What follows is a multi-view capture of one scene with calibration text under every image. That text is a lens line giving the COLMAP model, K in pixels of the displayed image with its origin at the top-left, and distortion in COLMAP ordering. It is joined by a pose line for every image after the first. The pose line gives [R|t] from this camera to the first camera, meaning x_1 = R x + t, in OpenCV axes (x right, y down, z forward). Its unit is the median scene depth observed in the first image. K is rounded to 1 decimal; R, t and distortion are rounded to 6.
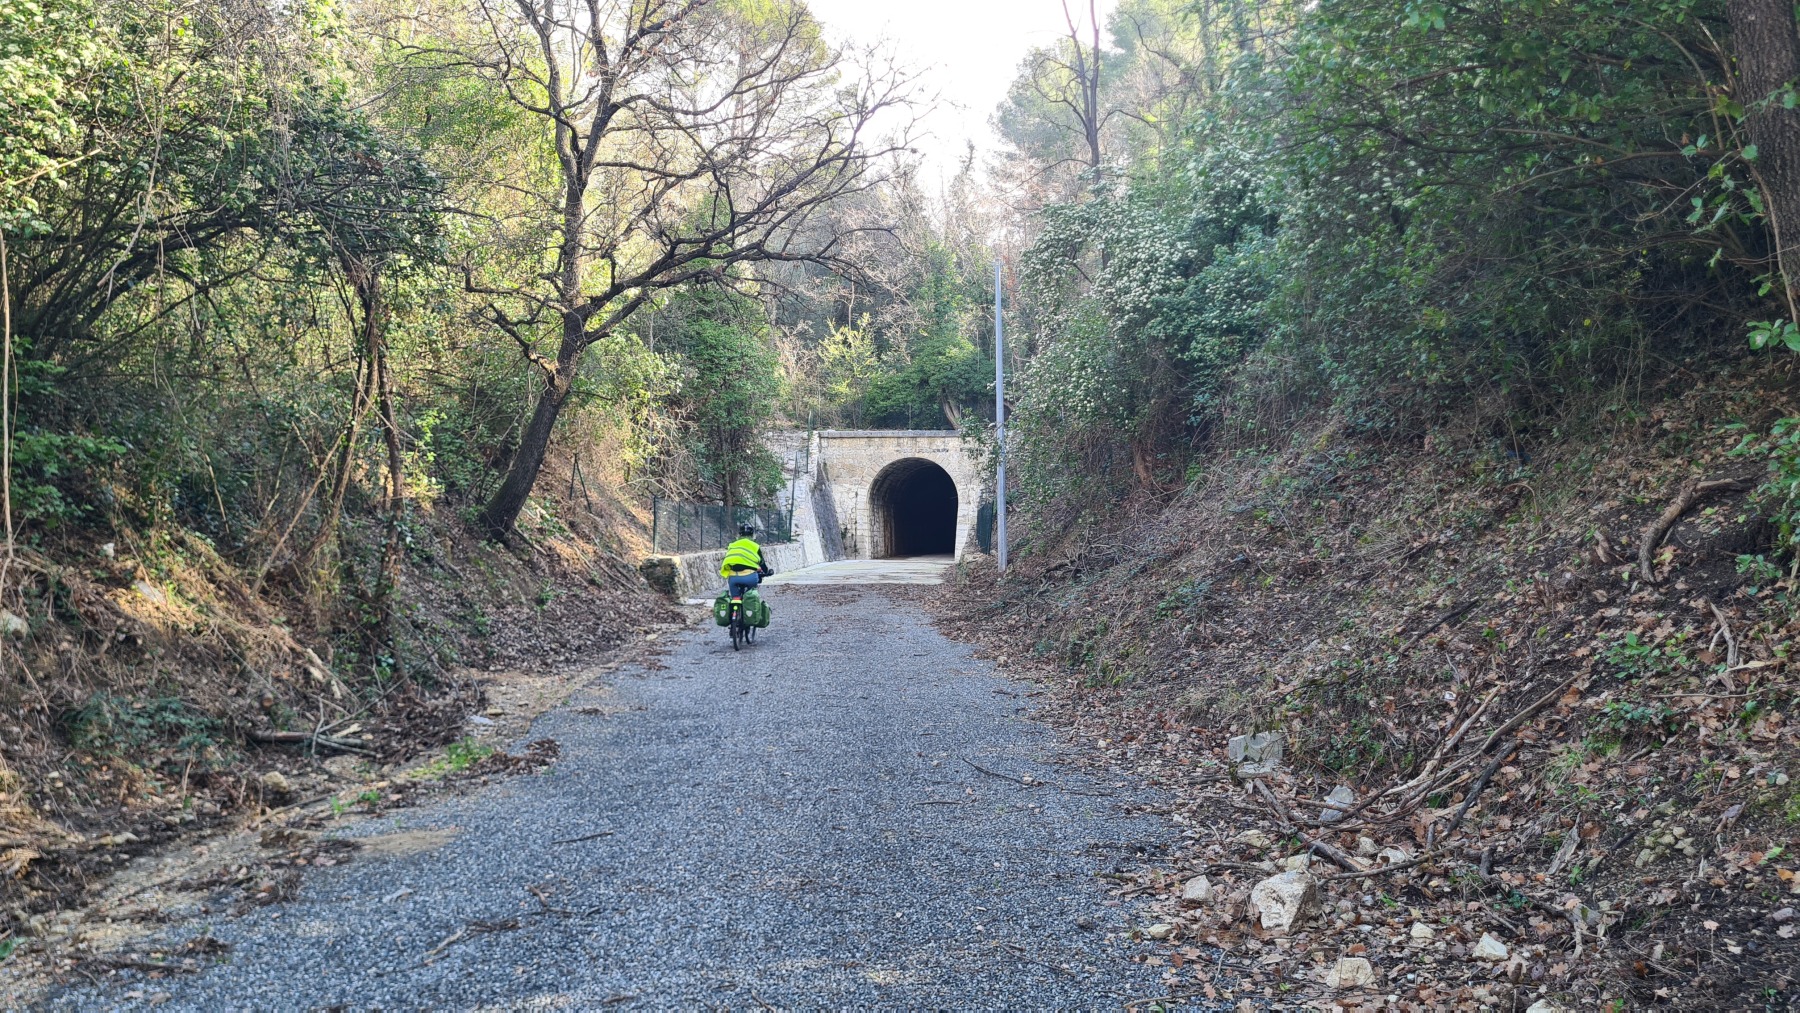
lens RADIAL K [[1311.5, 0, 900.0], [0, 1311.5, 506.5], [0, 0, 1]] dist [0.058353, -0.050064]
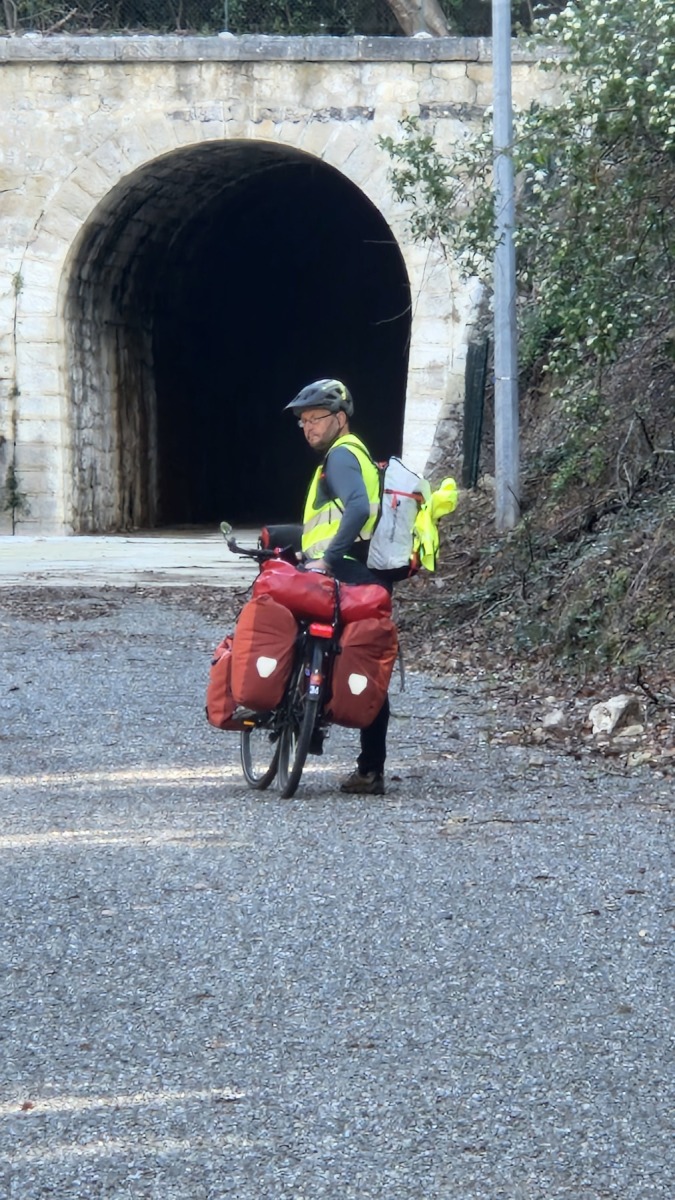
lens RADIAL K [[2431.7, 0, 337.5], [0, 2431.7, 600.0], [0, 0, 1]] dist [-0.007973, -0.024467]
pose [[0.999552, 0.003572, 0.029729, 0.081401], [-0.006316, 0.995673, 0.092712, 0.042224], [-0.029269, -0.092858, 0.995249, 2.656946]]
